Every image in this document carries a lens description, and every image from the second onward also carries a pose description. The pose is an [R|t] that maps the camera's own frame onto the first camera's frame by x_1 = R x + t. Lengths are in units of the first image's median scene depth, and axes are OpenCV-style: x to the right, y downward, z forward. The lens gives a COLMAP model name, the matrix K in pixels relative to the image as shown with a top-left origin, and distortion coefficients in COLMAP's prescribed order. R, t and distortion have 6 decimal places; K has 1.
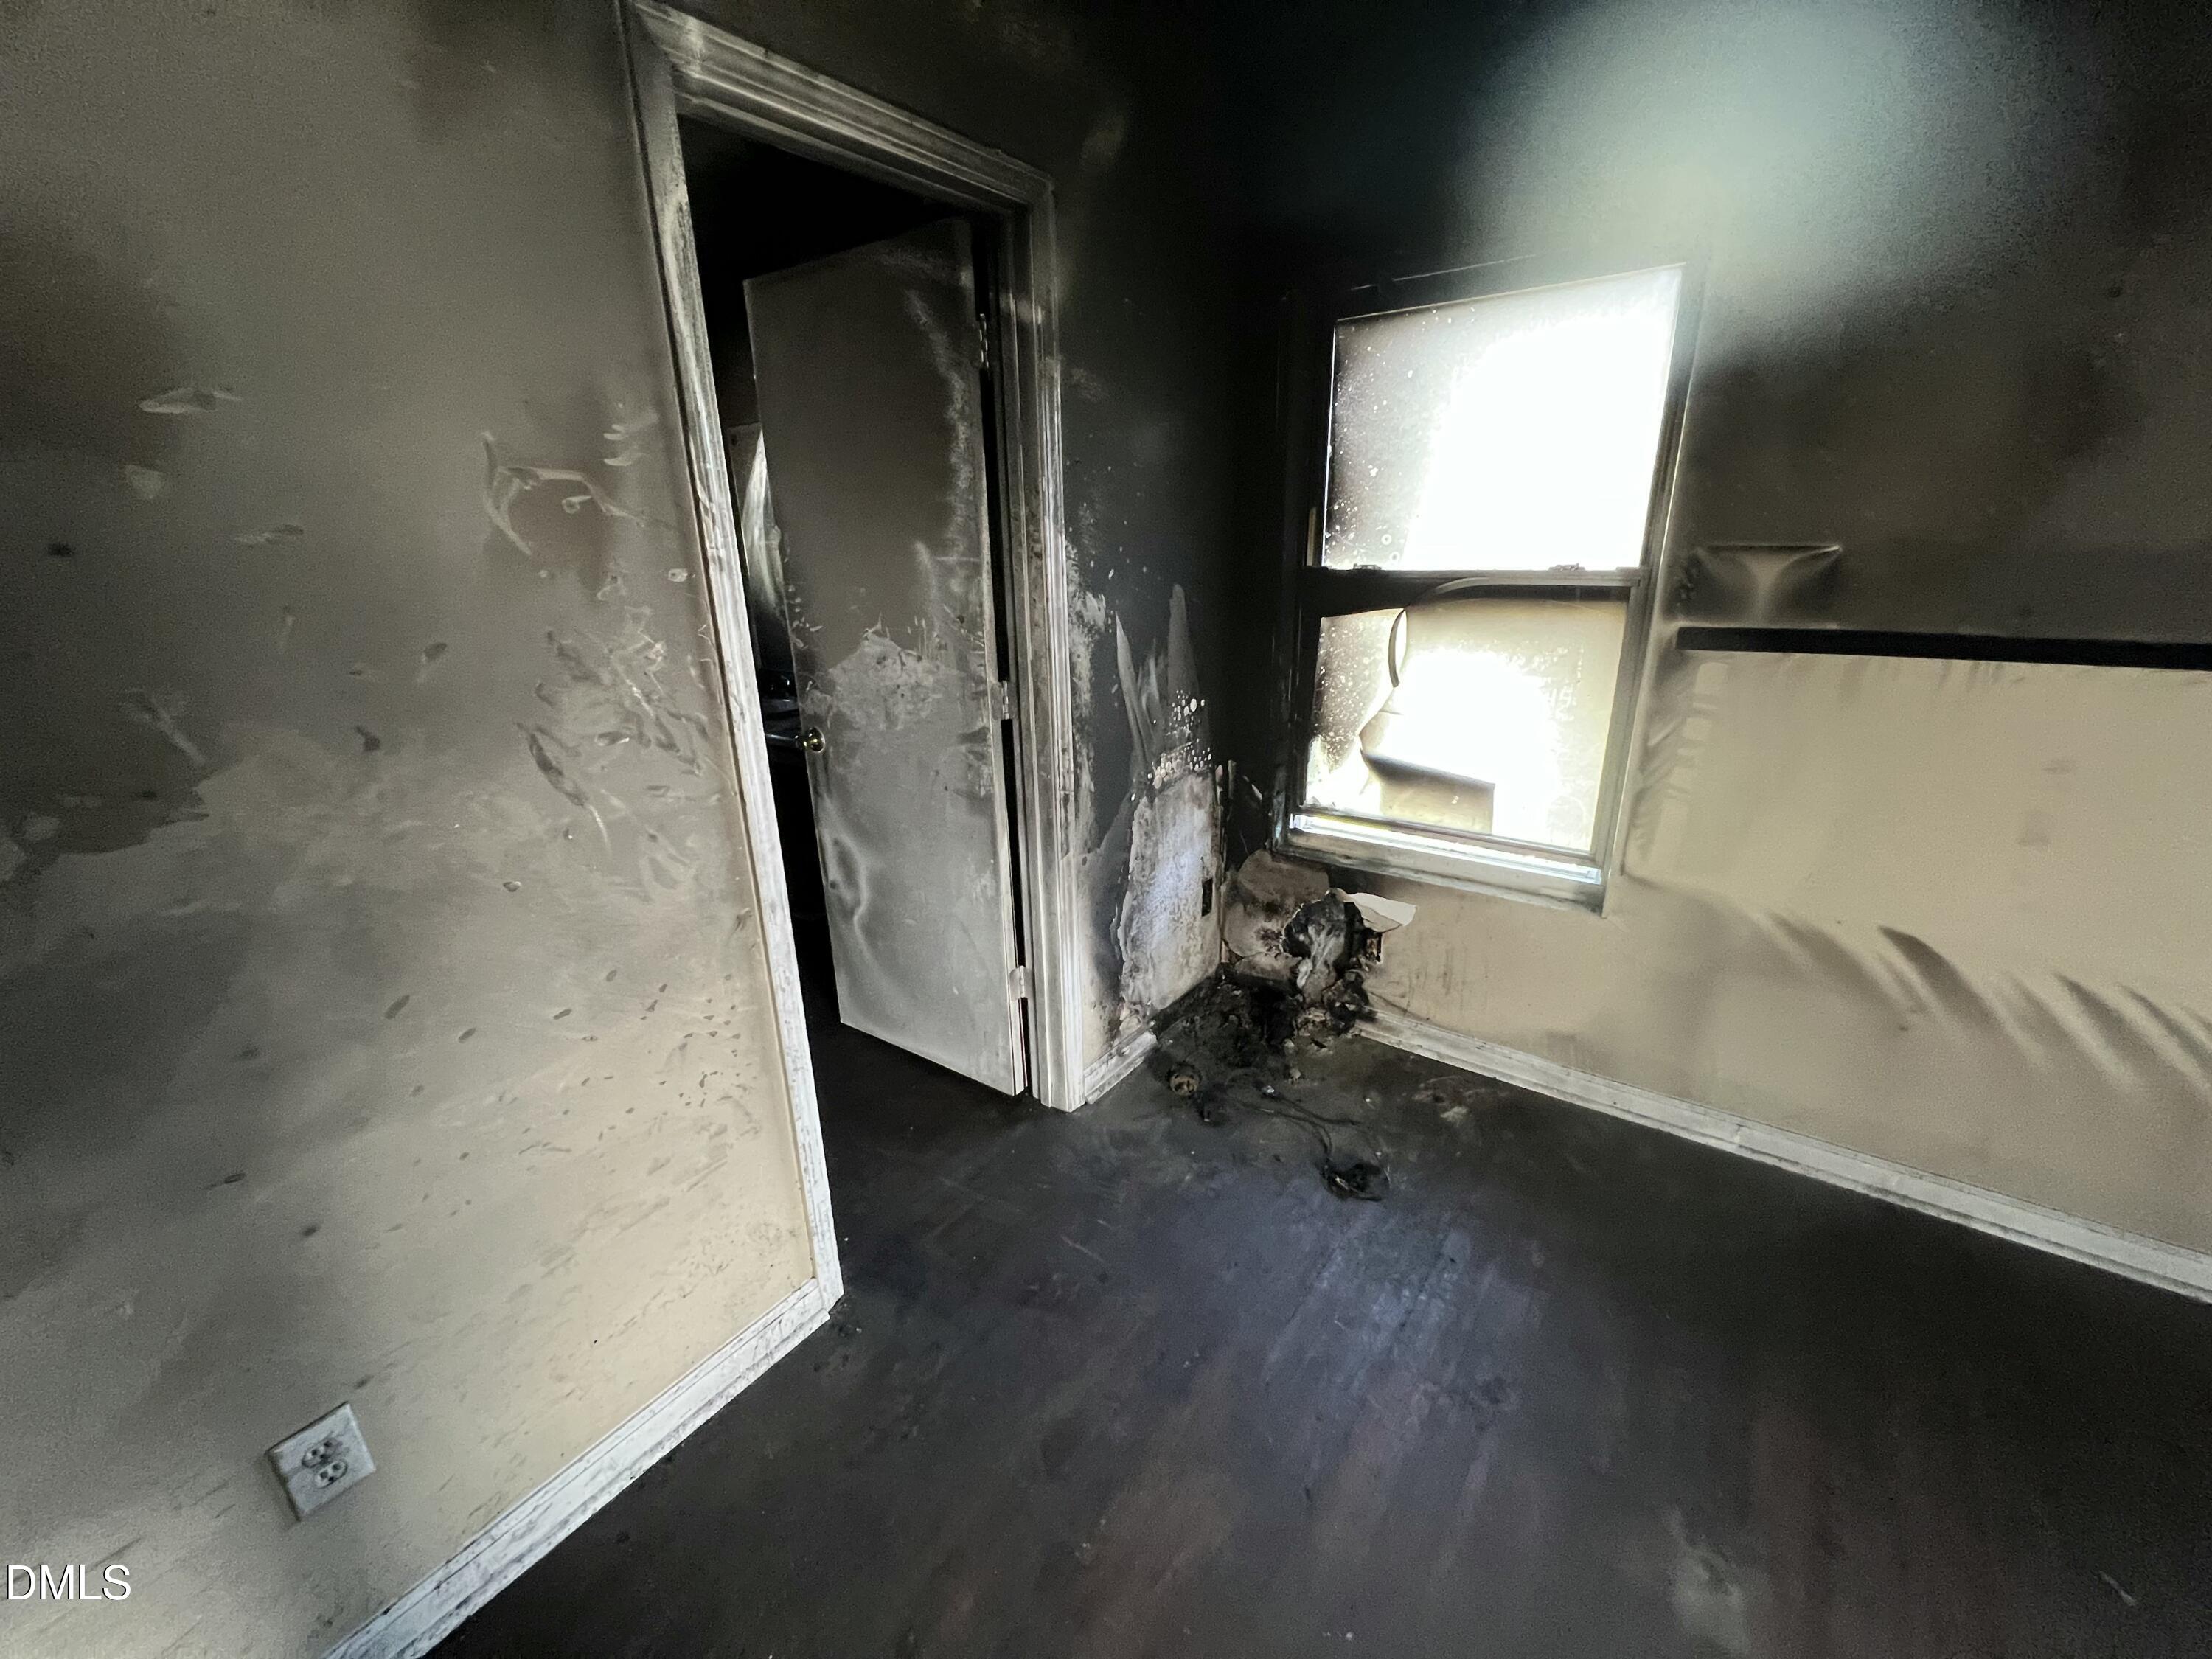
lens RADIAL K [[883.3, 0, 1106.7], [0, 883.3, 824.7], [0, 0, 1]] dist [-0.002395, -0.000287]
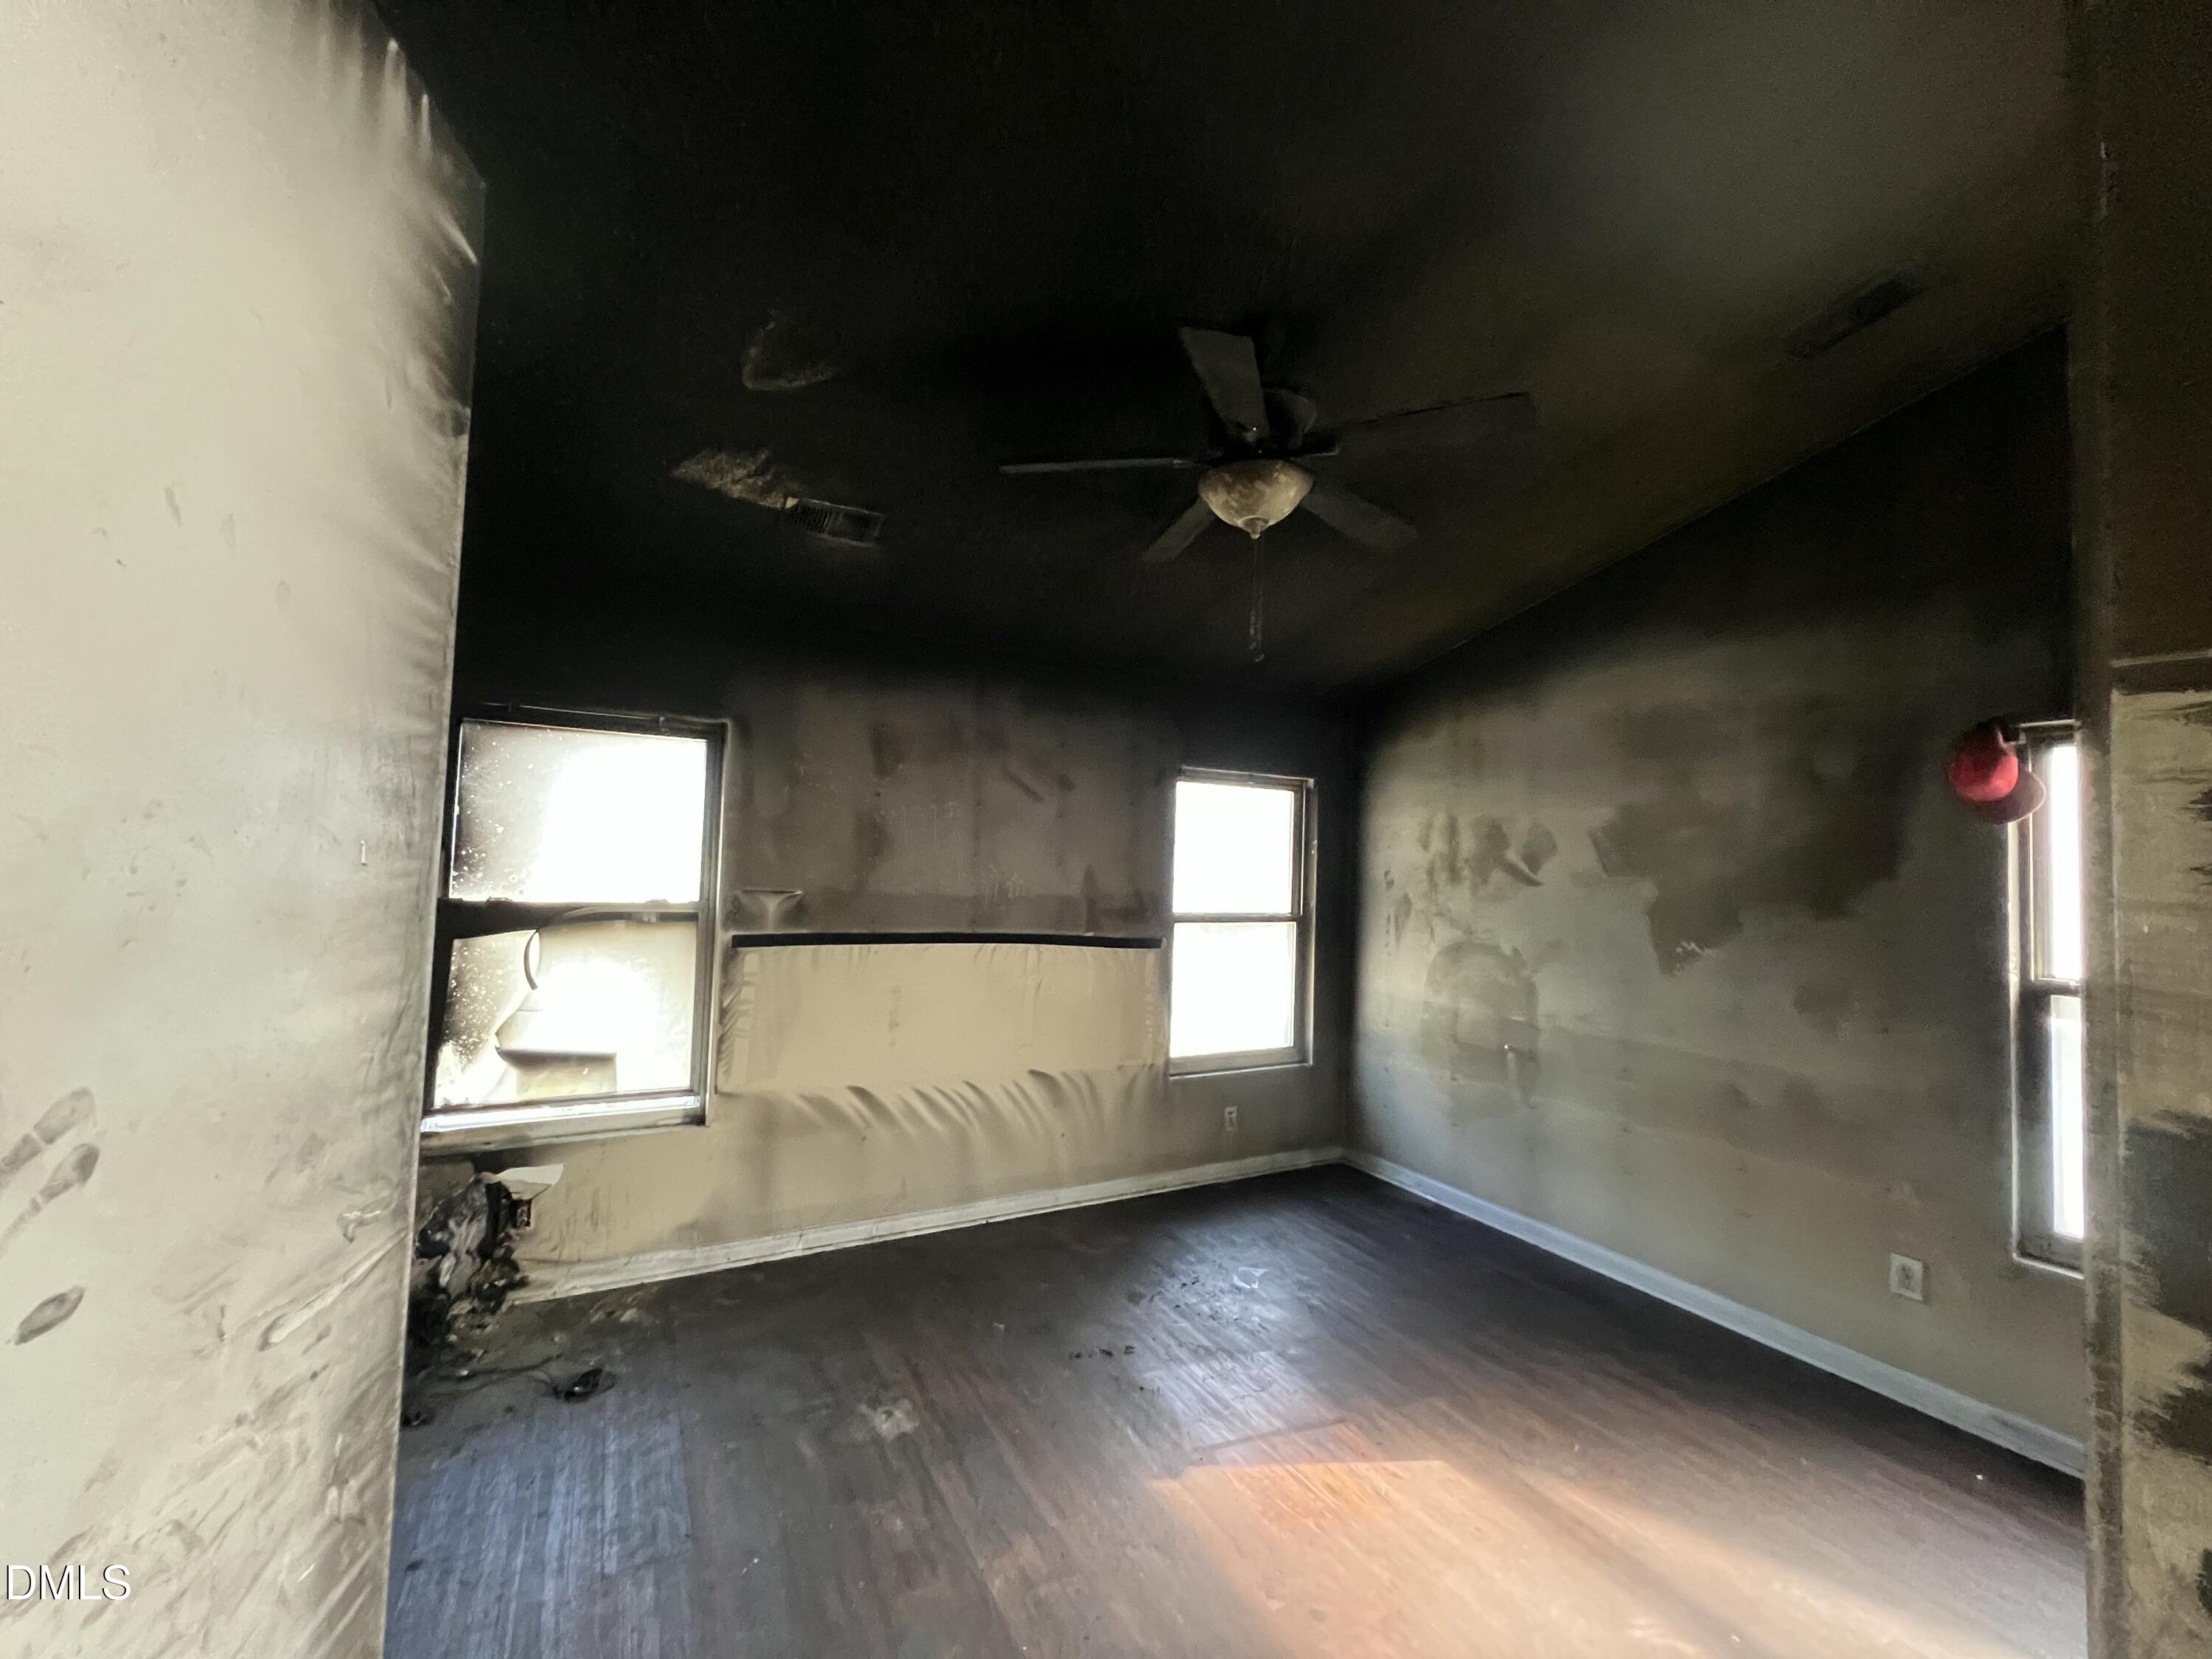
lens RADIAL K [[883.3, 0, 1106.7], [0, 883.3, 824.7], [0, 0, 1]] dist [-0.002395, -0.000287]
pose [[0.396454, 0.082410, 0.914348, -0.519038], [0.245400, 0.950209, -0.192045, 0.064666], [-0.884649, 0.300518, 0.356491, -0.257568]]
